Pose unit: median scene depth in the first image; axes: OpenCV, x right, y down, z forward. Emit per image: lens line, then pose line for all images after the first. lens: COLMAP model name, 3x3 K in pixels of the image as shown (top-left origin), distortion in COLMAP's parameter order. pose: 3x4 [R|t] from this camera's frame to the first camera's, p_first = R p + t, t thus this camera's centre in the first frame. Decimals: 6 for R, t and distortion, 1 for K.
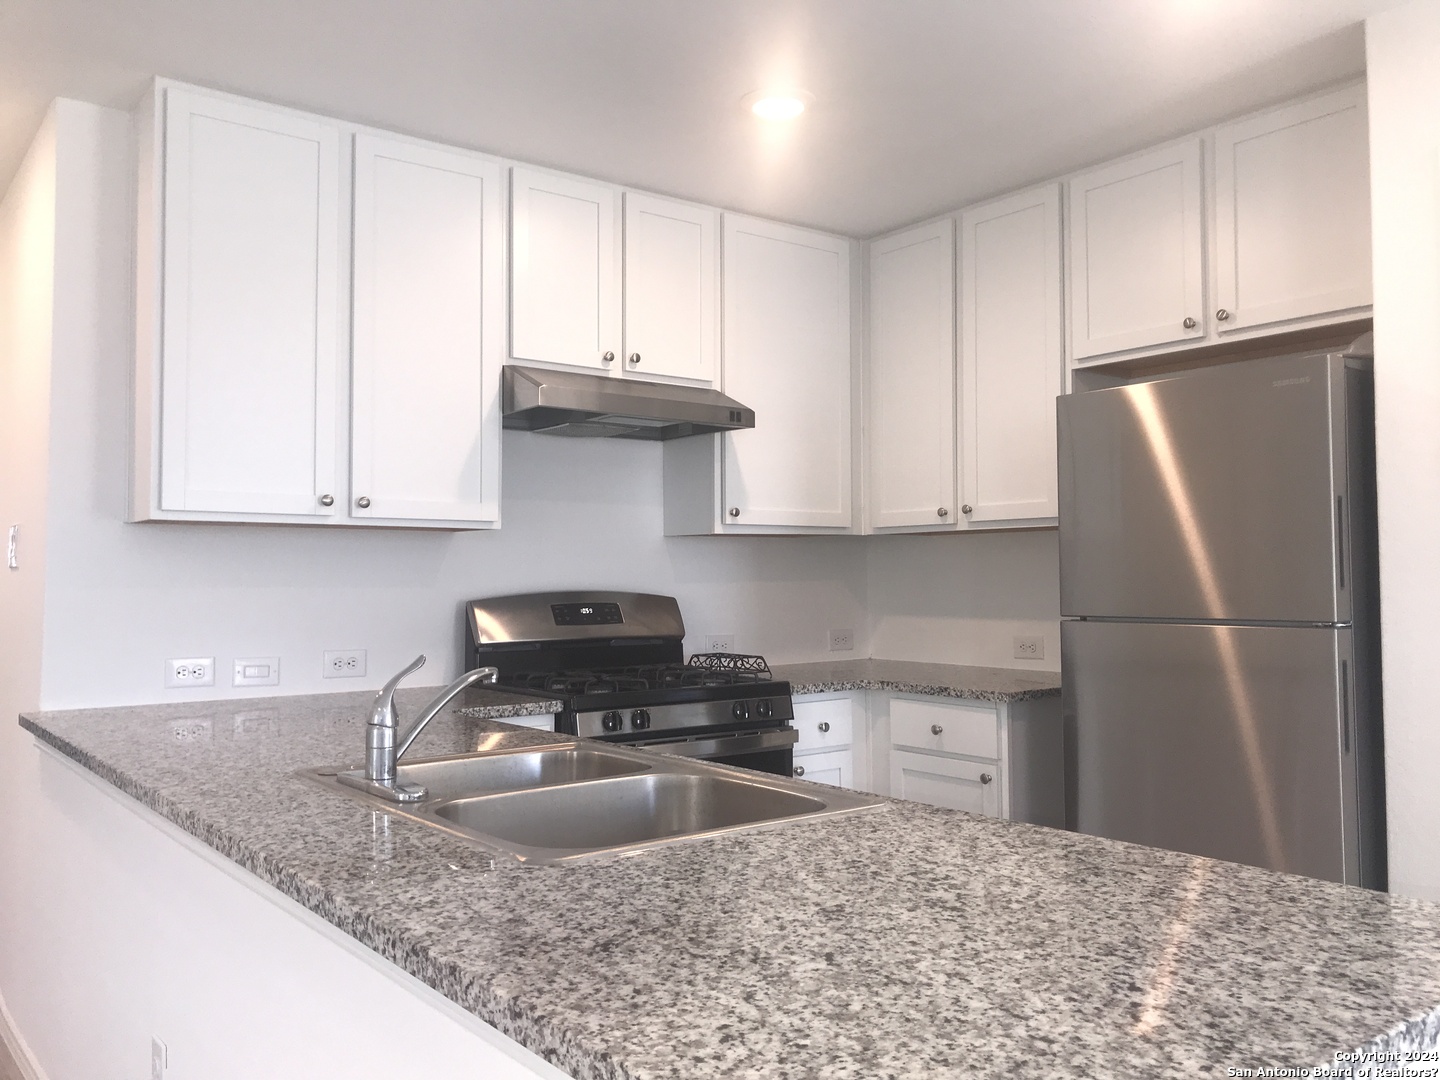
lens RADIAL K [[1173.0, 0, 722.6], [0, 1173.0, 536.8], [0, 0, 1]] dist [0.025761, -0.012826]
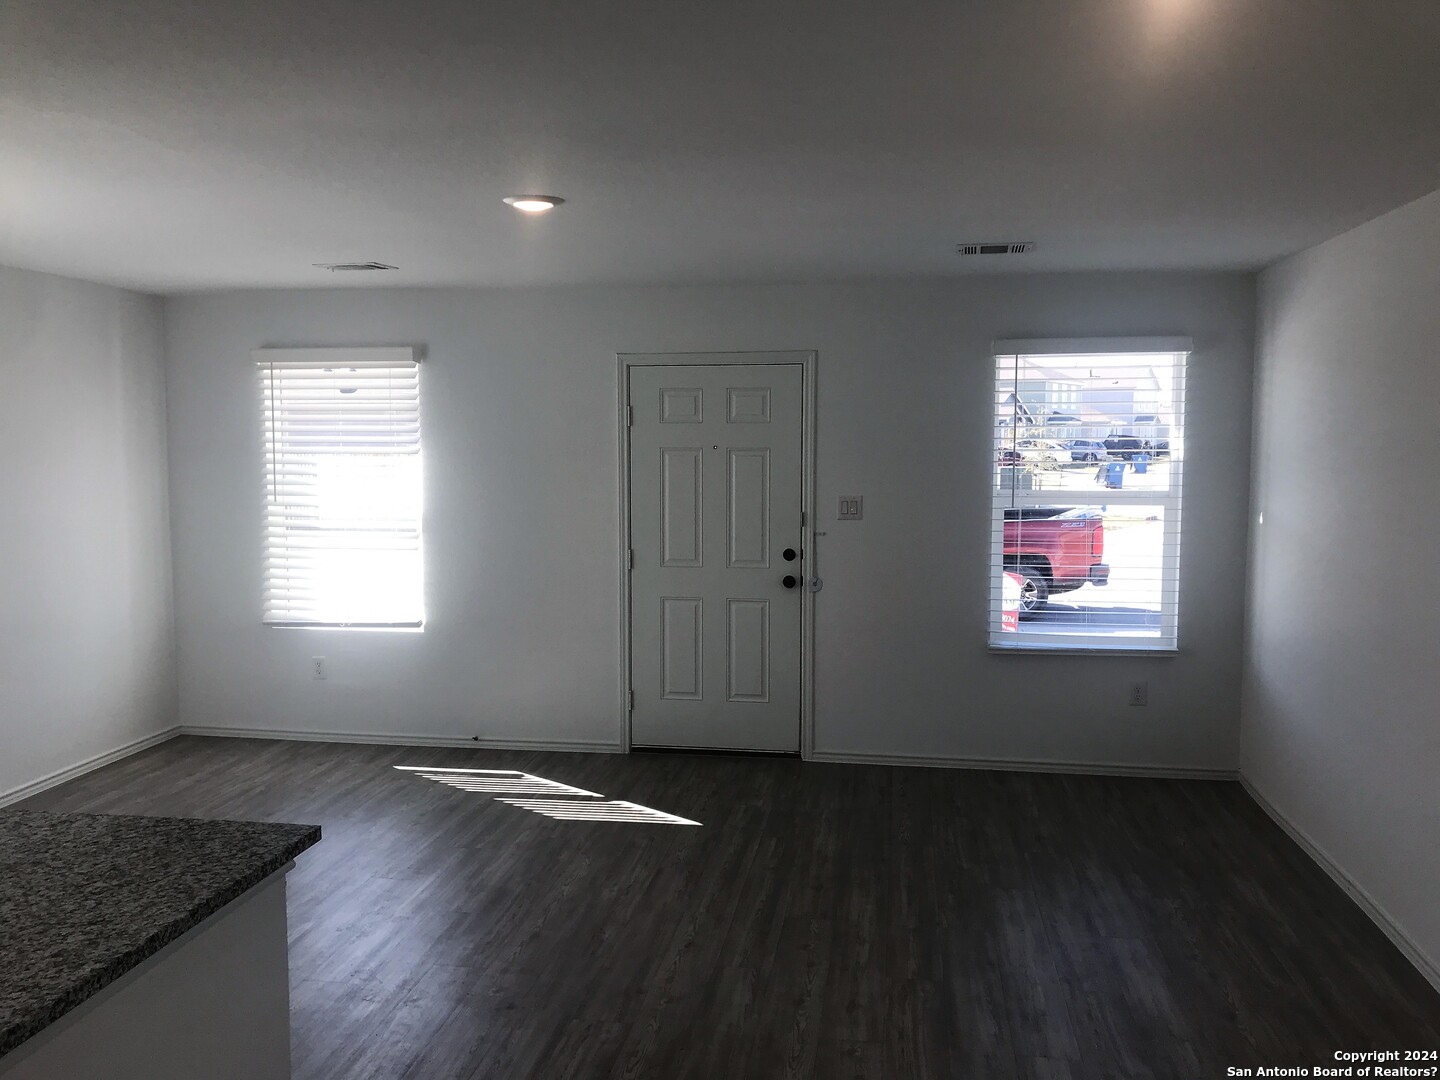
lens RADIAL K [[1173.0, 0, 721.9], [0, 1173.0, 540.5], [0, 0, 1]] dist [0.025761, -0.012826]
pose [[-0.687657, -0.048432, 0.724419, -1.873346], [-0.017532, 0.998589, 0.050119, -0.323619], [-0.725824, 0.021764, -0.687536, 1.387716]]
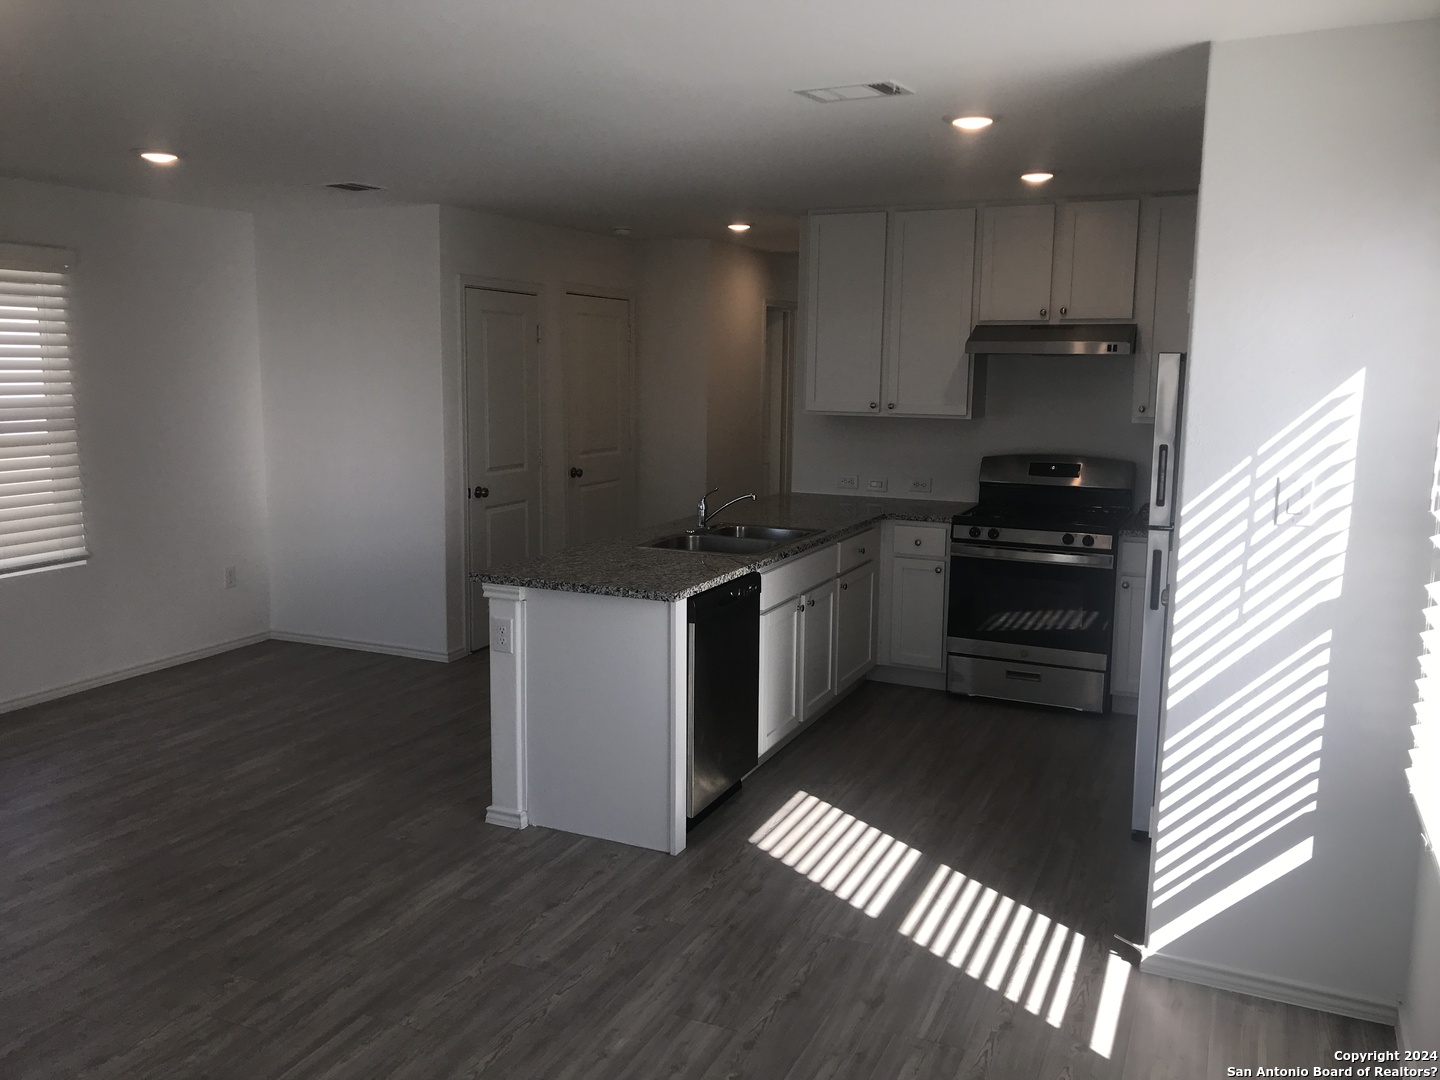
lens RADIAL K [[1173.0, 0, 719.1], [0, 1173.0, 537.3], [0, 0, 1]] dist [0.025761, -0.012826]
pose [[0.475597, 0.141546, -0.868200, 3.671920], [0.019258, 0.985057, 0.171147, -0.435411], [0.879452, -0.098117, 0.465765, -0.558497]]
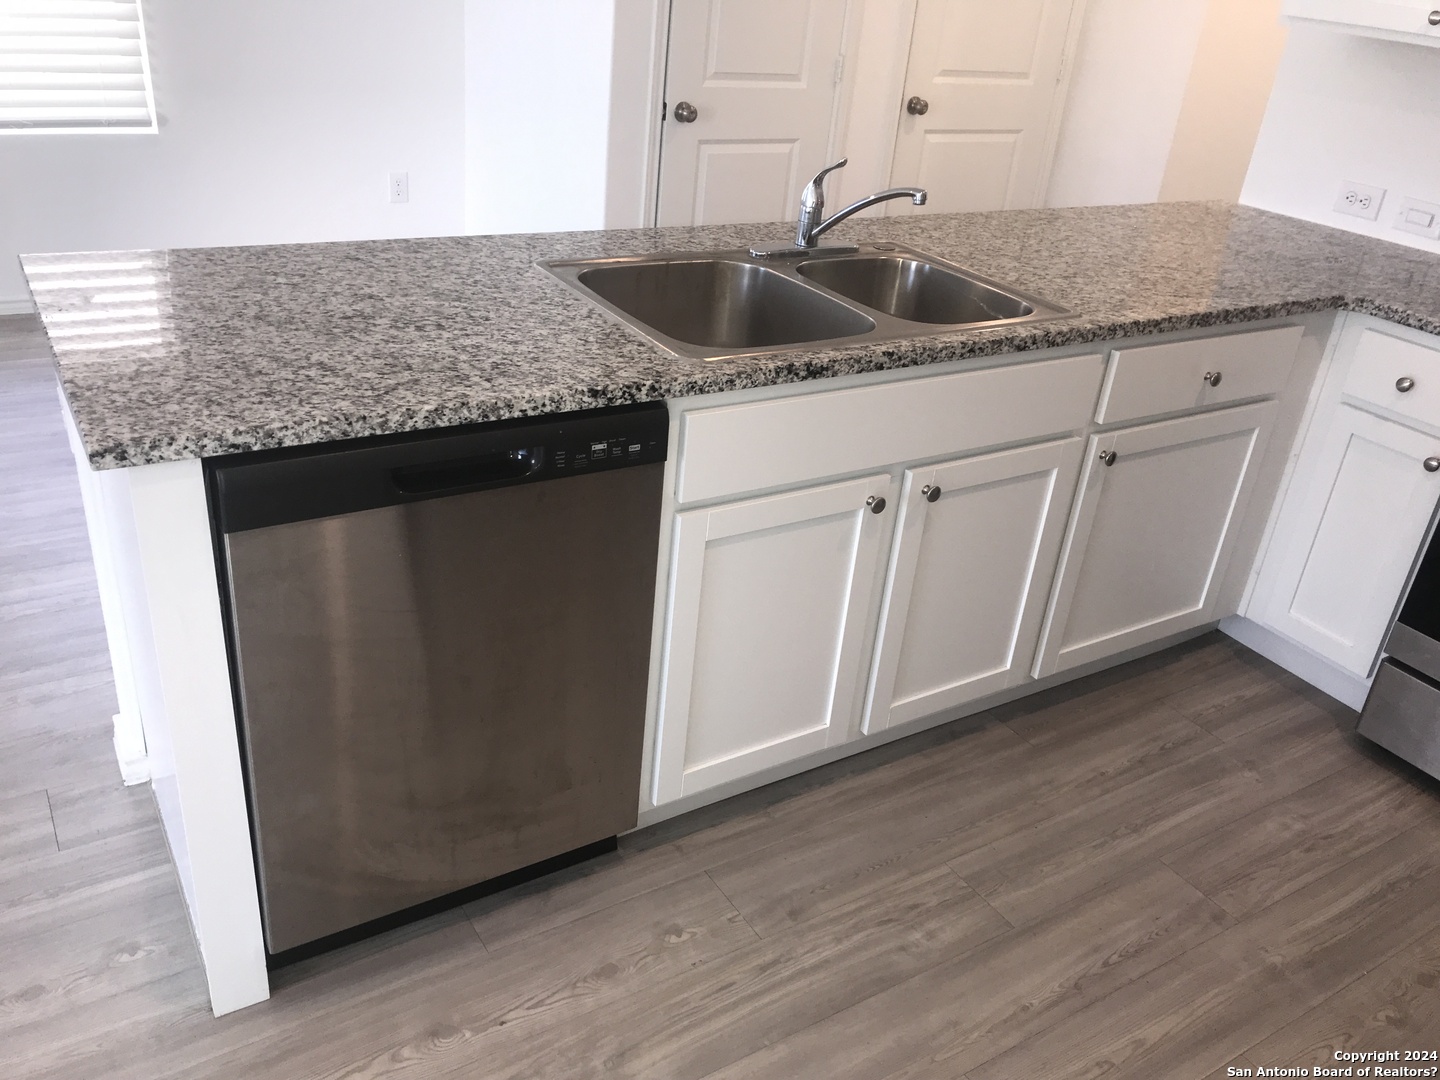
lens RADIAL K [[1173.0, 0, 717.9], [0, 1173.0, 540.8], [0, 0, 1]] dist [0.025761, -0.012826]
pose [[-0.090706, 0.455413, -0.885648, 1.656691], [-0.050835, 0.886037, 0.460819, -0.165716], [0.994579, 0.086821, -0.057218, 1.590050]]
